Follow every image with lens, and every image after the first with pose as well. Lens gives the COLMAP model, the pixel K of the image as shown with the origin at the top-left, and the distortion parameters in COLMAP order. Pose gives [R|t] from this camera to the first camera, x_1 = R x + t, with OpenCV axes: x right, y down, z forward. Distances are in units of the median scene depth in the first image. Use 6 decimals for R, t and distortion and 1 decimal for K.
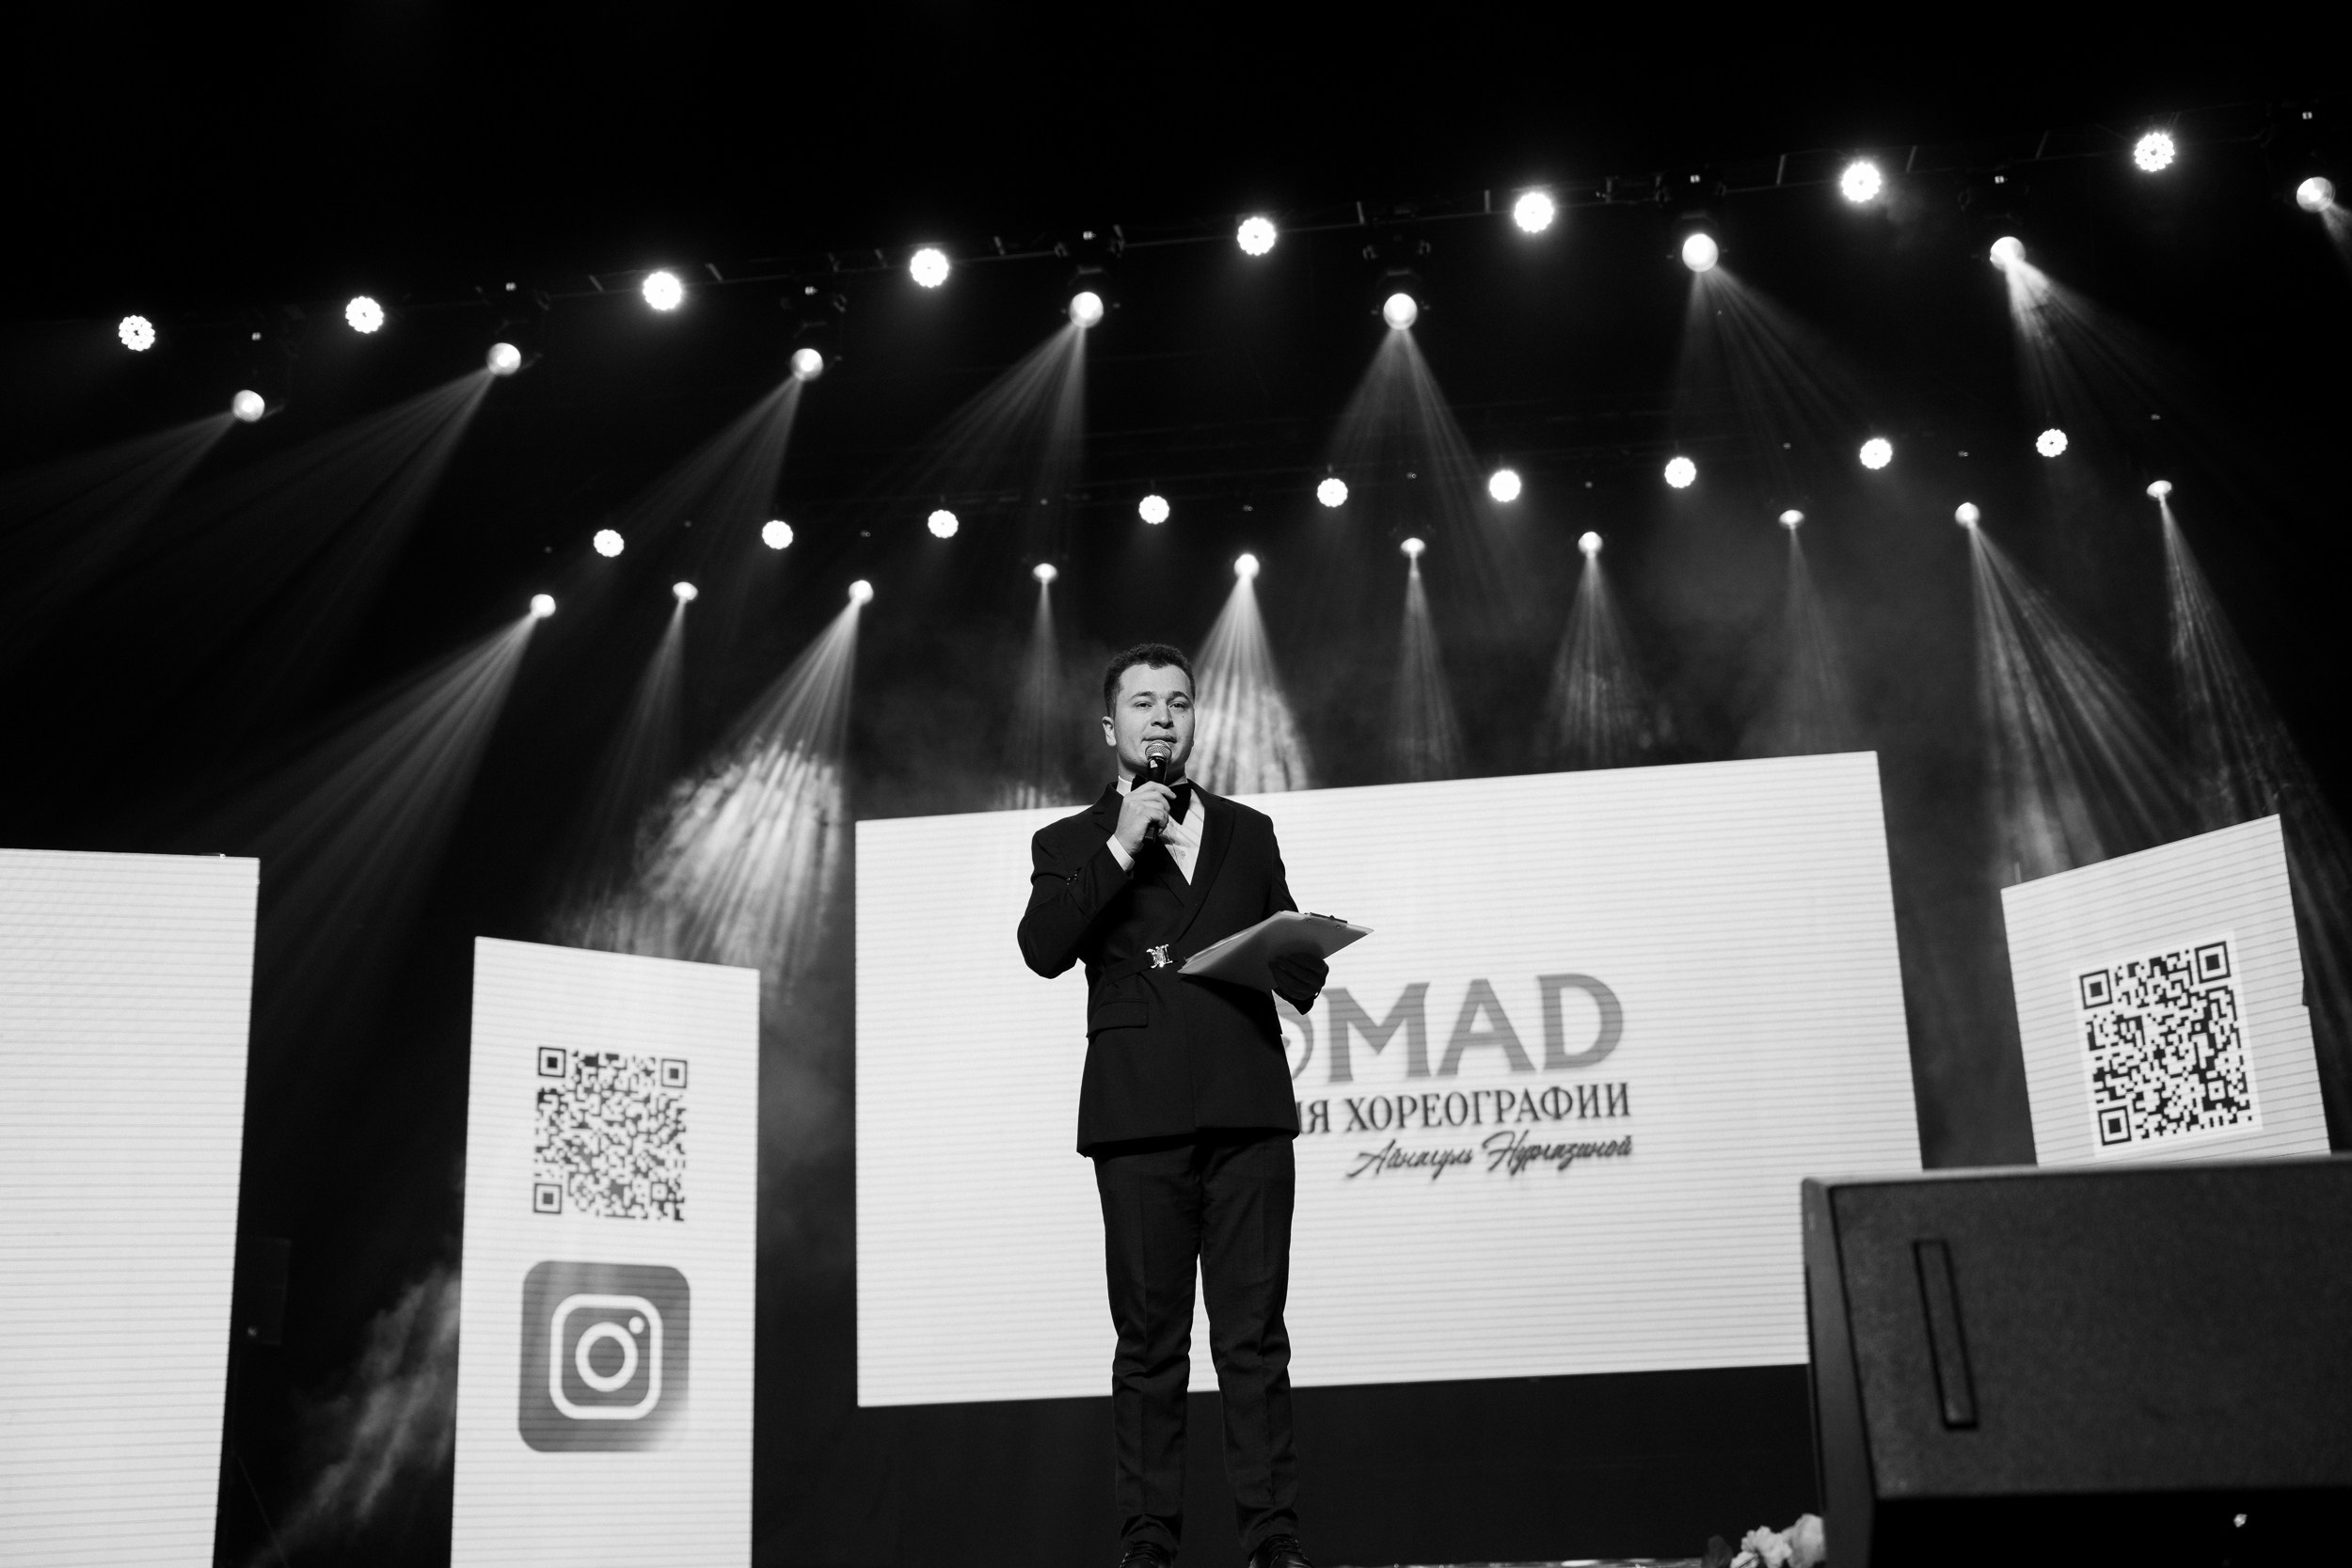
lens RADIAL K [[2764.1, 0, 1185.9], [0, 2764.1, 787.5], [0, 0, 1]] dist [-0.049262, 0.316232]
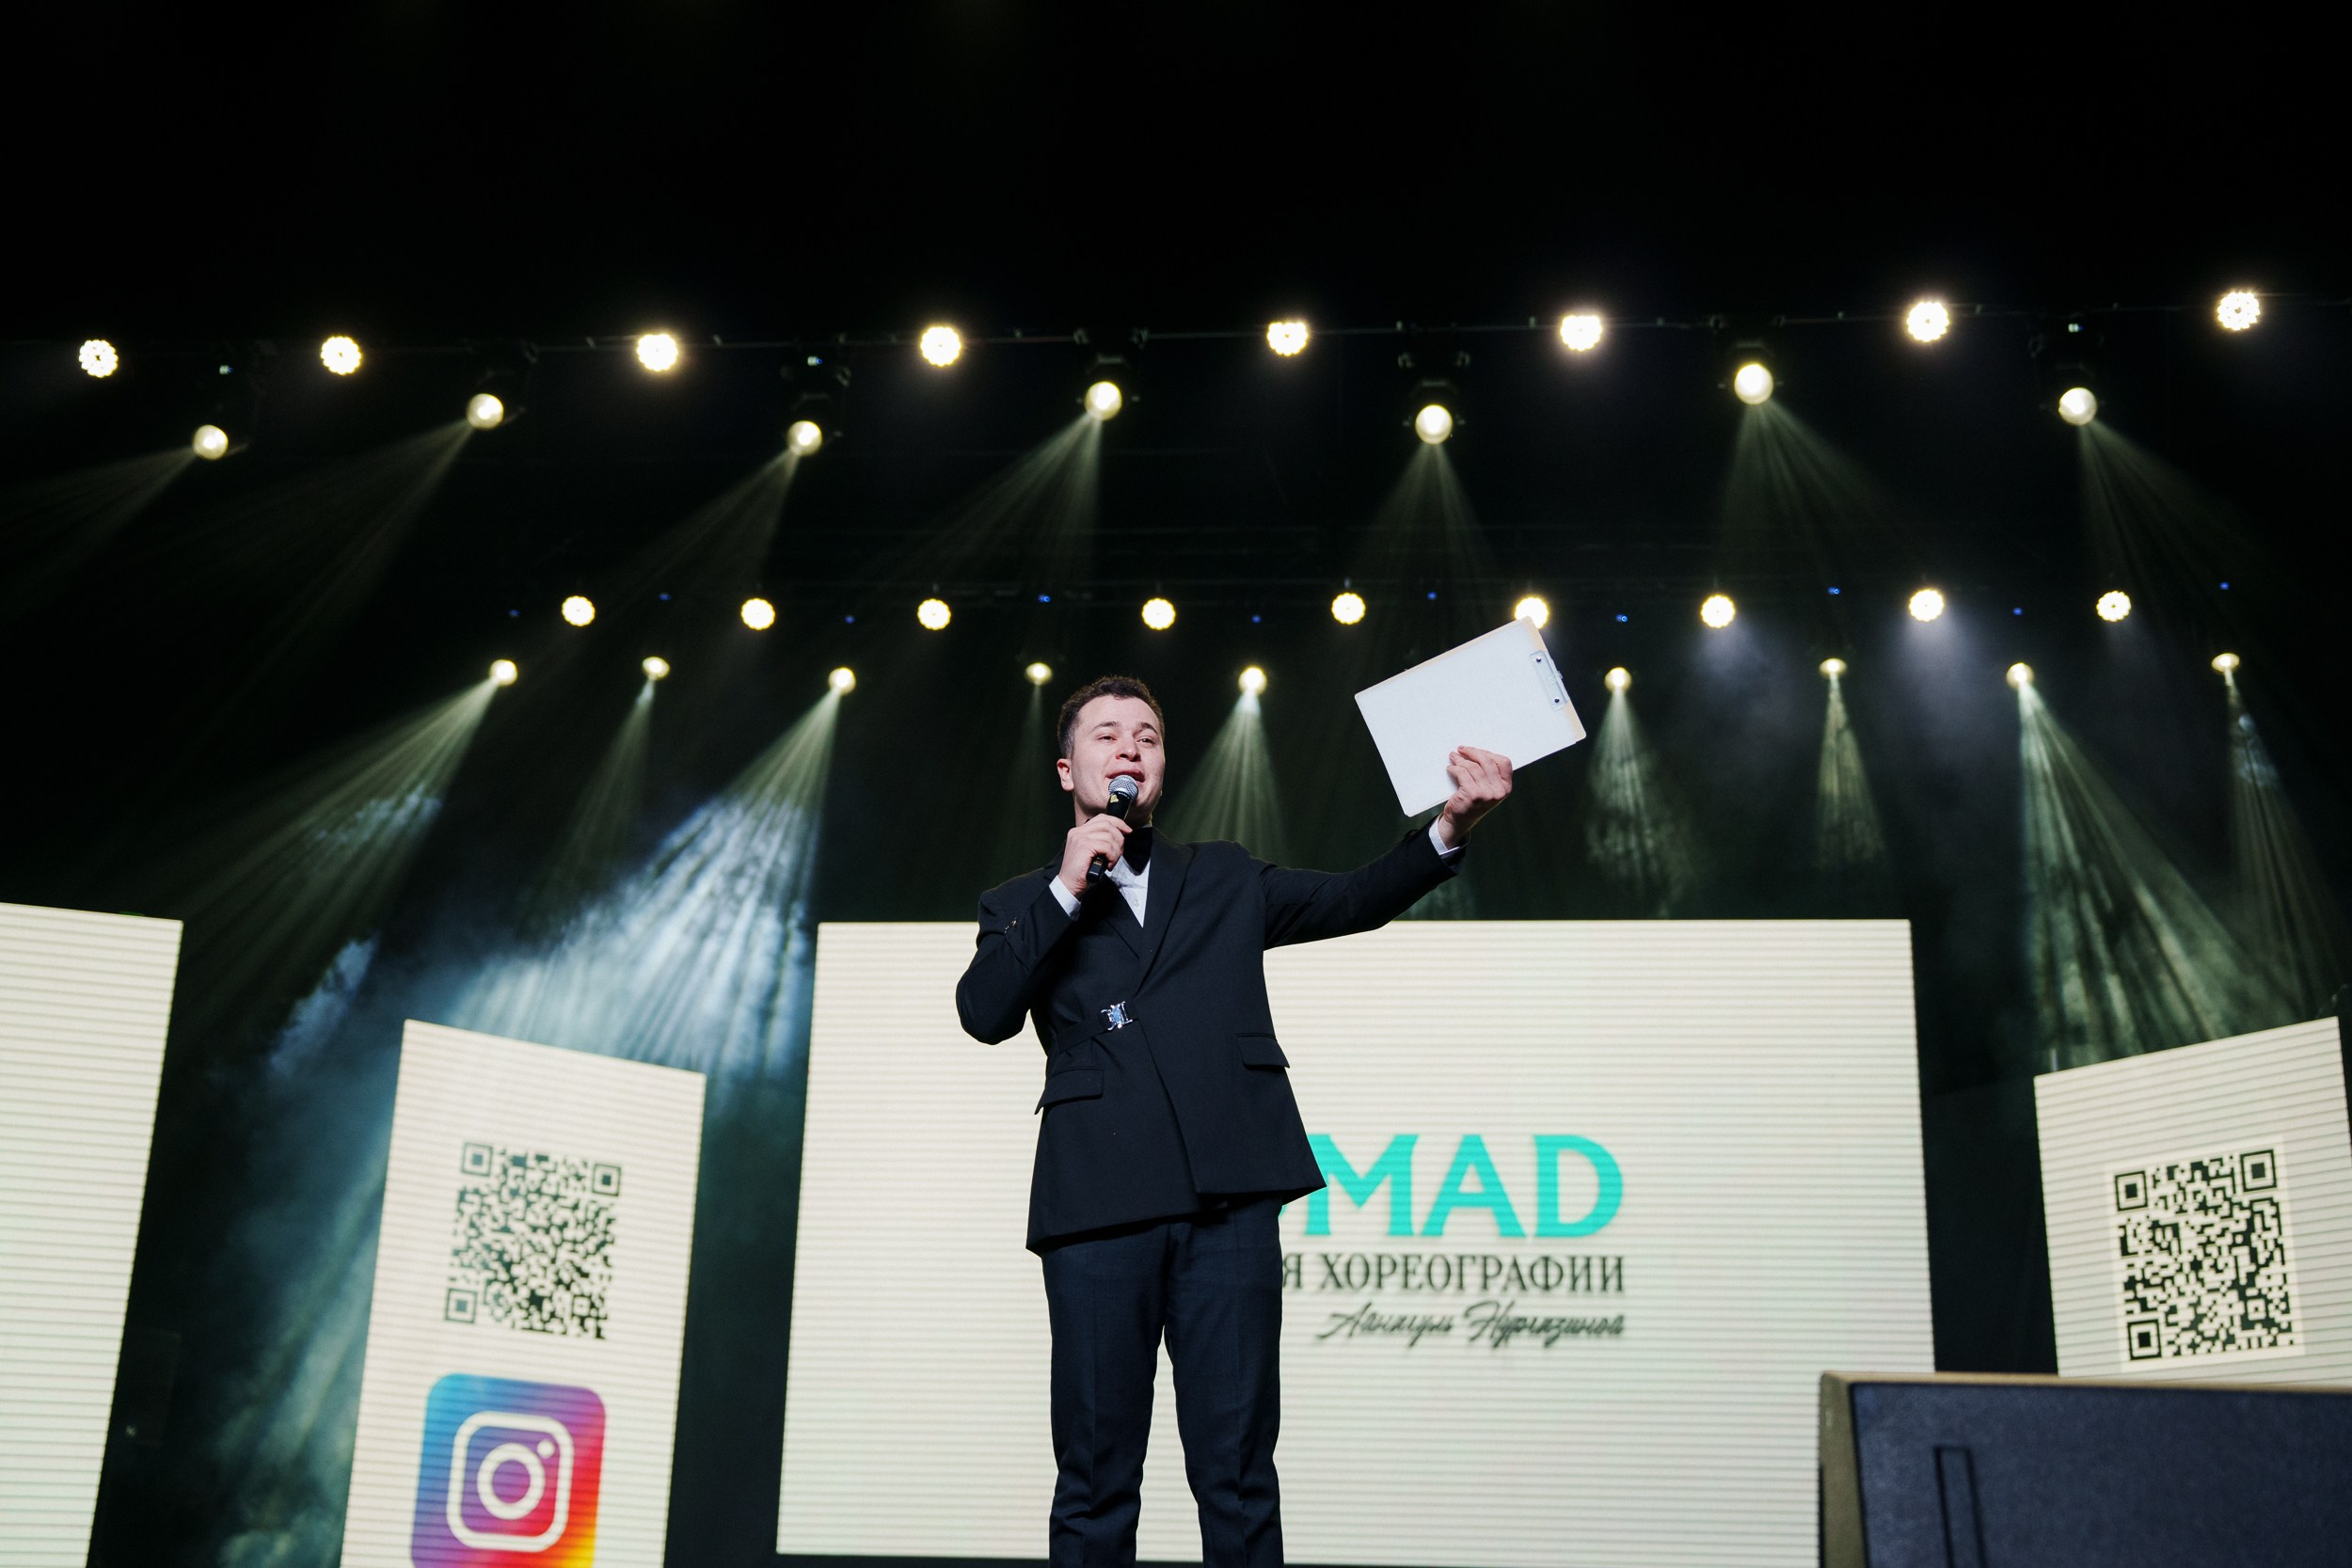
lens RADIAL K [[2951.3, 0, 1176.0], [0, 2951.3, 784.0], [0, 0, 1]] dist [-0.023028, 0.333968]
pose [[0.997822, 0.065970, 0.000167, -0.002076], [-0.065904, 0.996932, -0.042220, -0.000612], [-0.002952, 0.042117, 0.999108, -0.004989]]
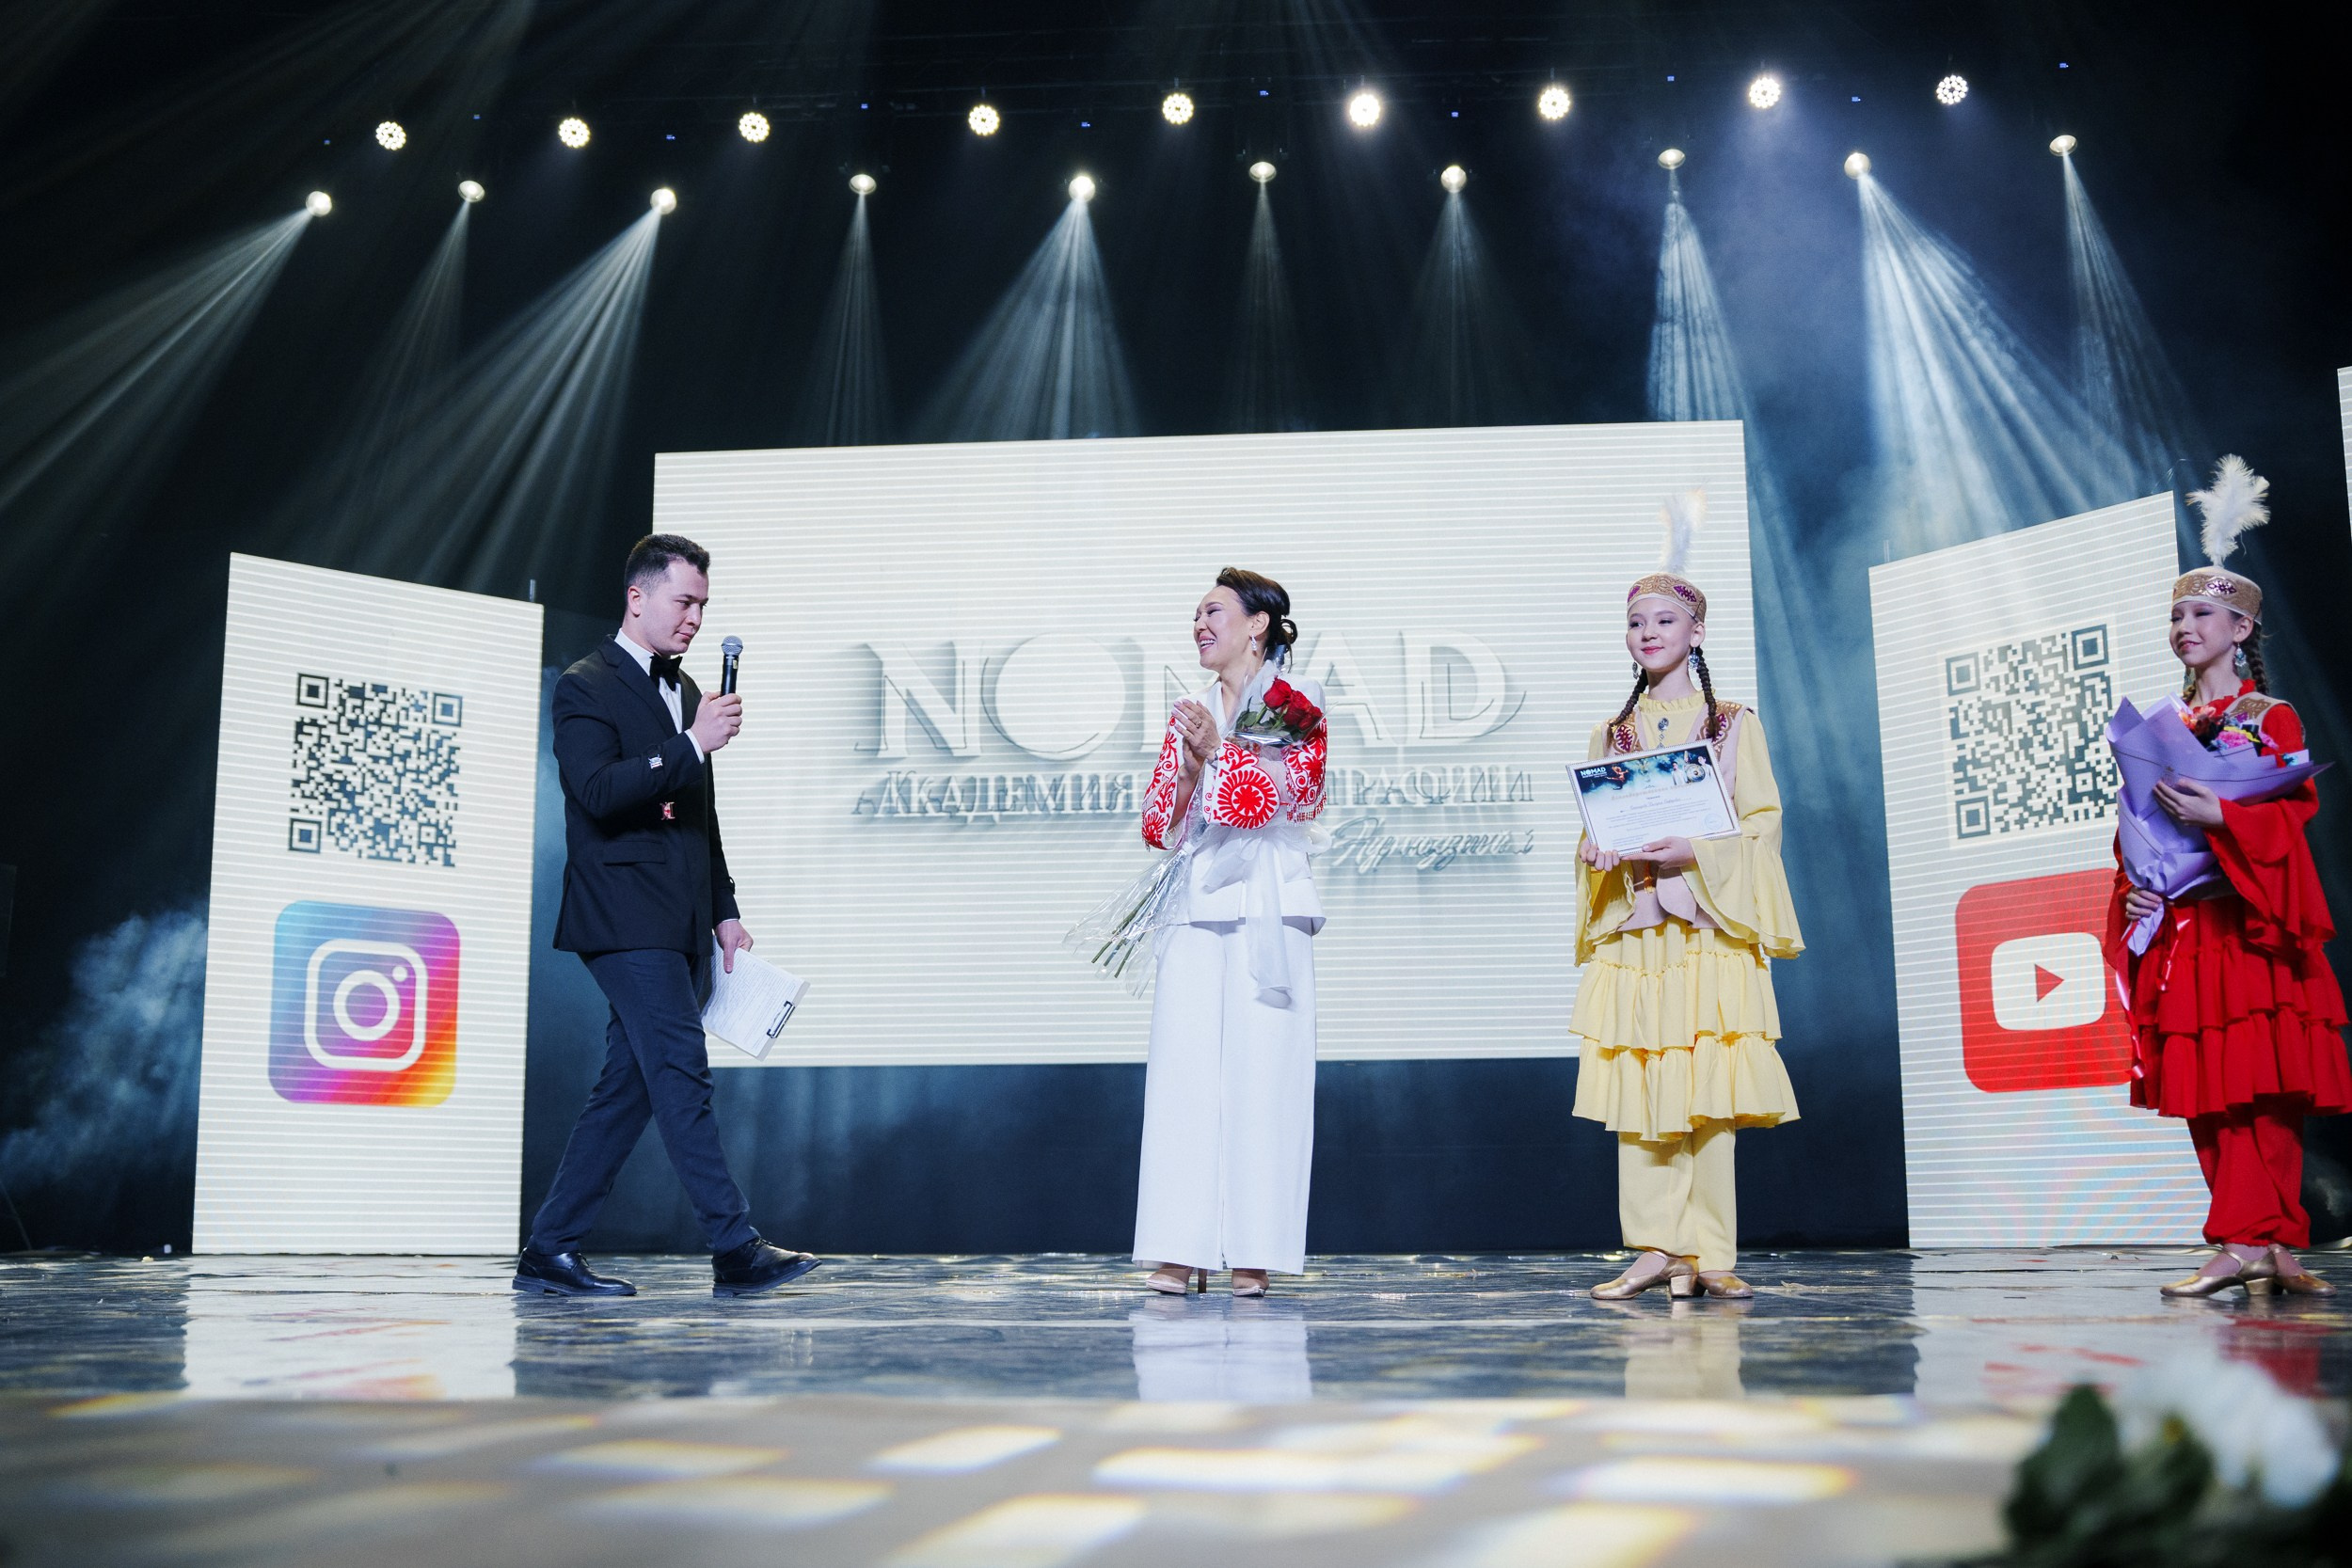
lens RADIAL K [[2588.4, 0, 1114.9], [0, 2588.4, 788.4], [0, 0, 1]] dist [-0.054392, 0.019750]
pose [[0.998679, 0.037100, 0.035554, 0.010243], [-0.040567, 0.993919, 0.102364, 0.032675], [-0.031540, -0.103671, 0.994111, 0.127248]]
